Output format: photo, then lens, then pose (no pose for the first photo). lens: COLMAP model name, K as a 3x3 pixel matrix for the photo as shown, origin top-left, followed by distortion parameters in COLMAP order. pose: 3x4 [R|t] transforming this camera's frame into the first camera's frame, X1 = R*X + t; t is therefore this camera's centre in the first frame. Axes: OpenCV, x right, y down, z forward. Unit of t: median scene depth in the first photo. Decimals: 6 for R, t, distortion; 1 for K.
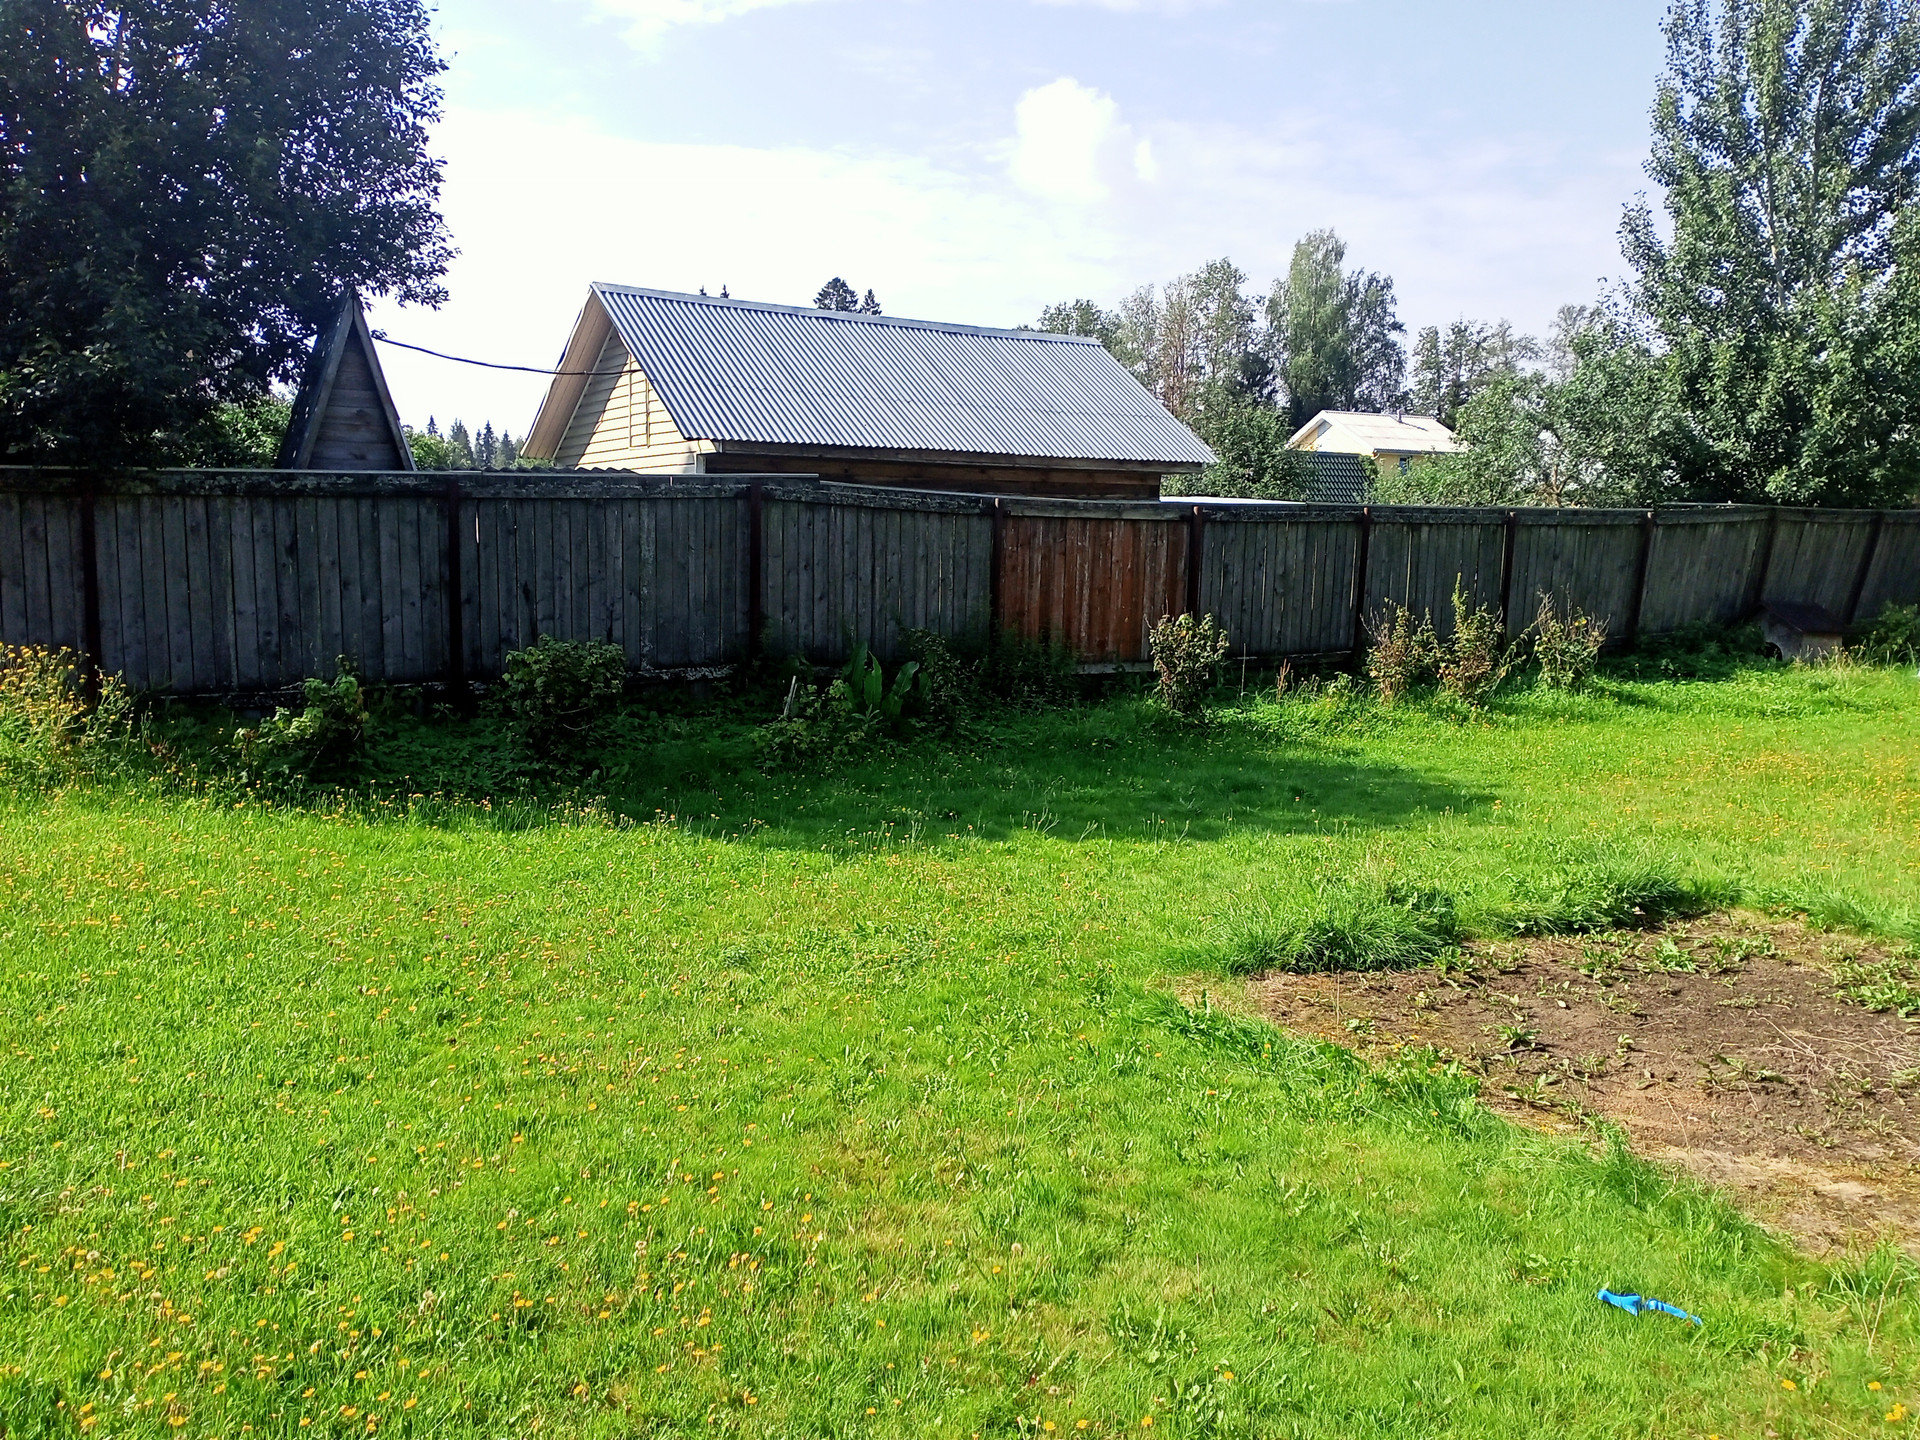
lens RADIAL K [[1571.3, 0, 958.4], [0, 1571.3, 725.1], [0, 0, 1]] dist [0.066818, -0.133475]
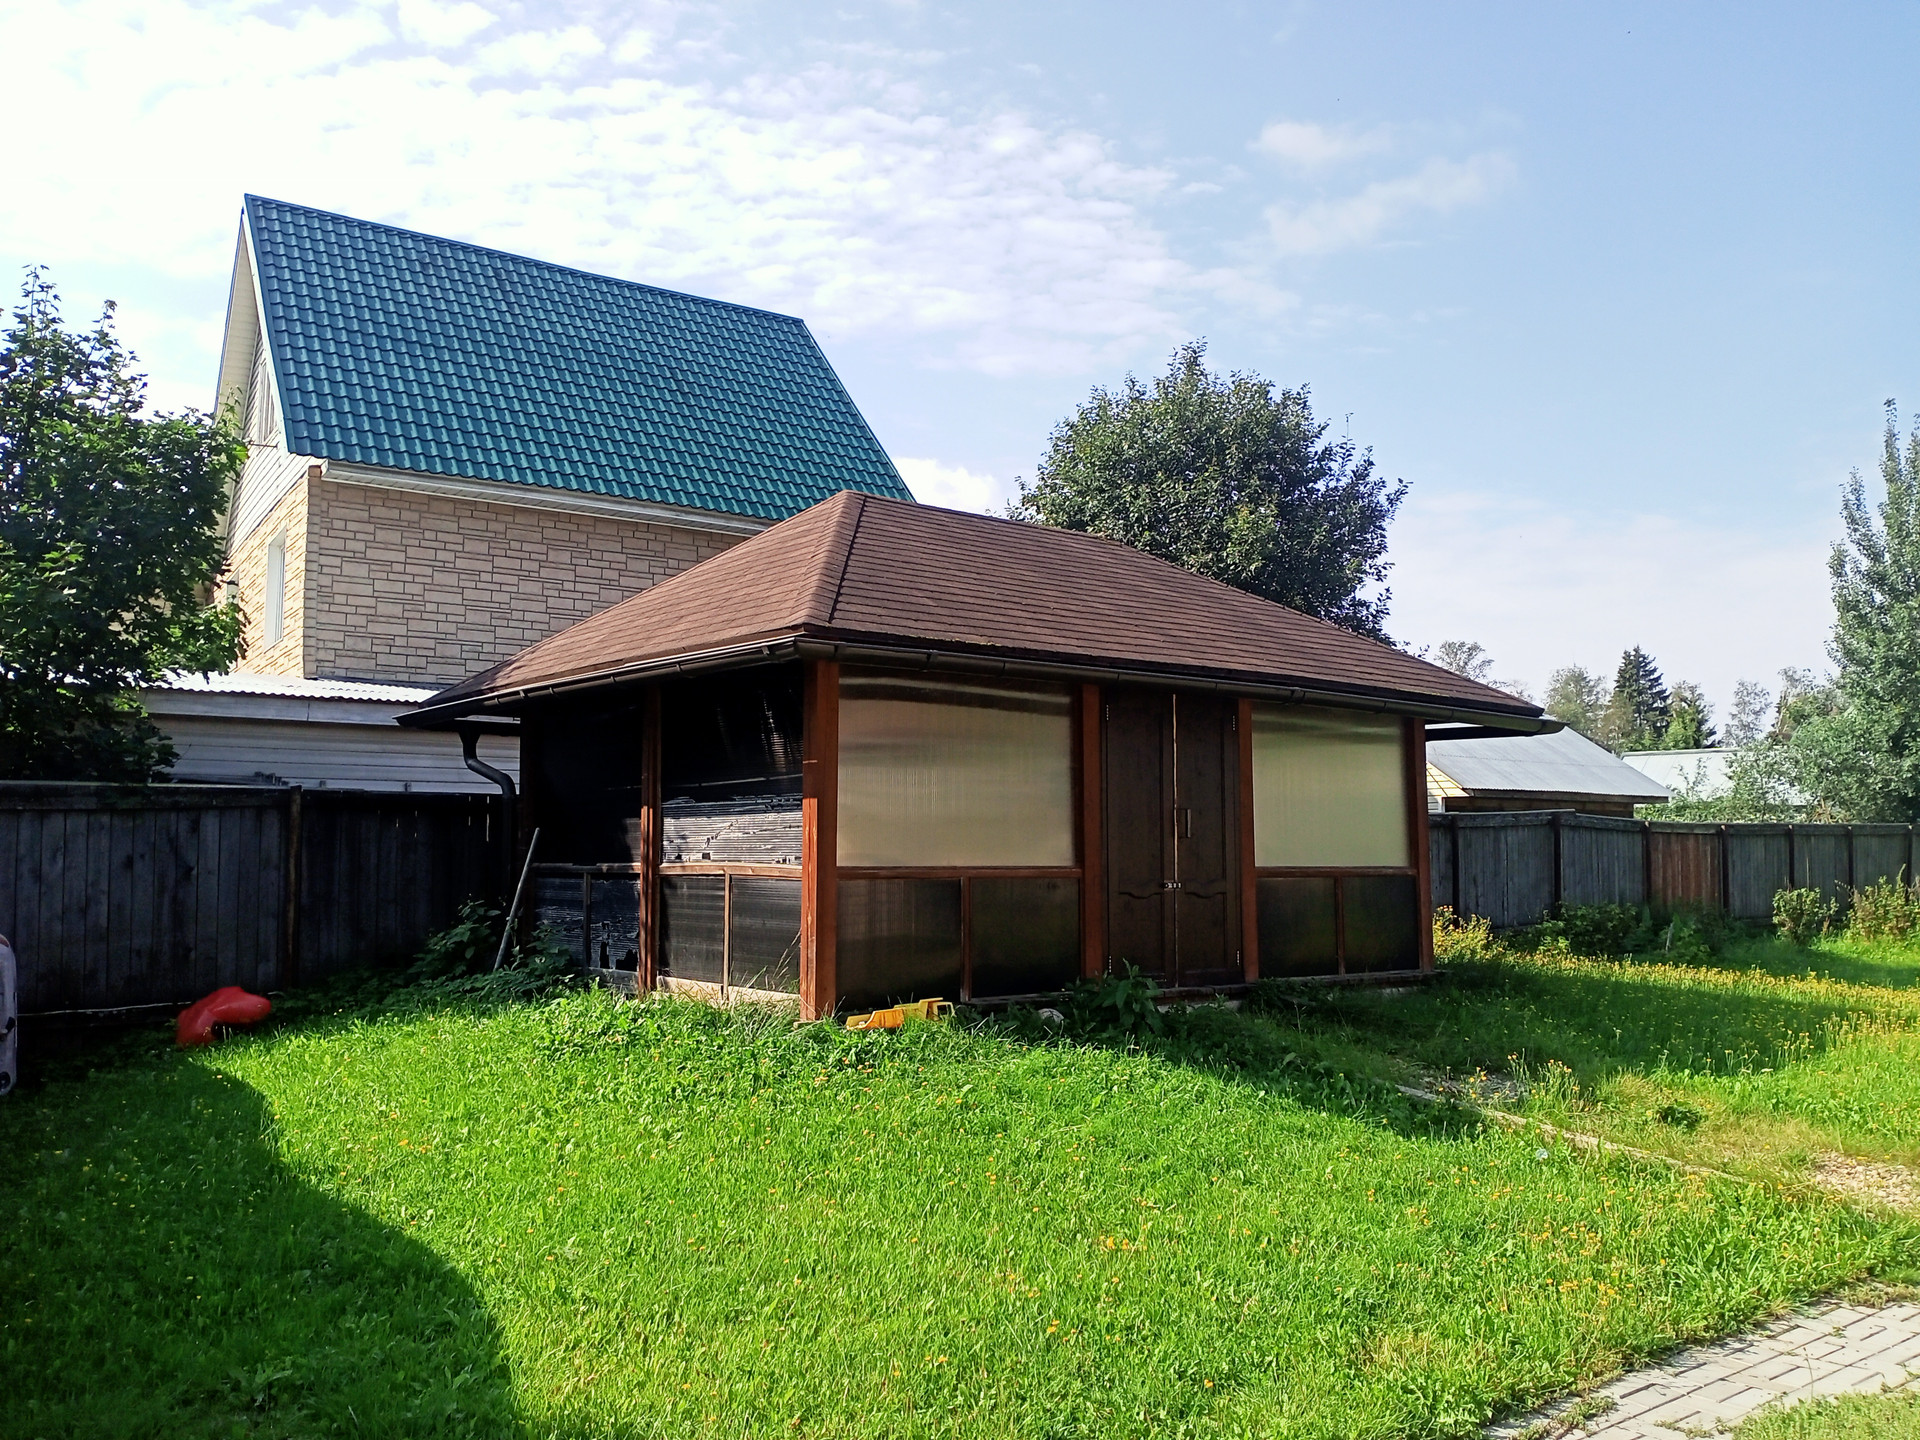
lens RADIAL K [[1571.3, 0, 962.2], [0, 1571.3, 726.1], [0, 0, 1]] dist [0.066818, -0.133475]
pose [[0.993725, -0.004481, 0.111763, -0.831593], [0.026264, 0.980609, -0.194207, 0.058963], [-0.108726, 0.195924, 0.974573, -0.540119]]
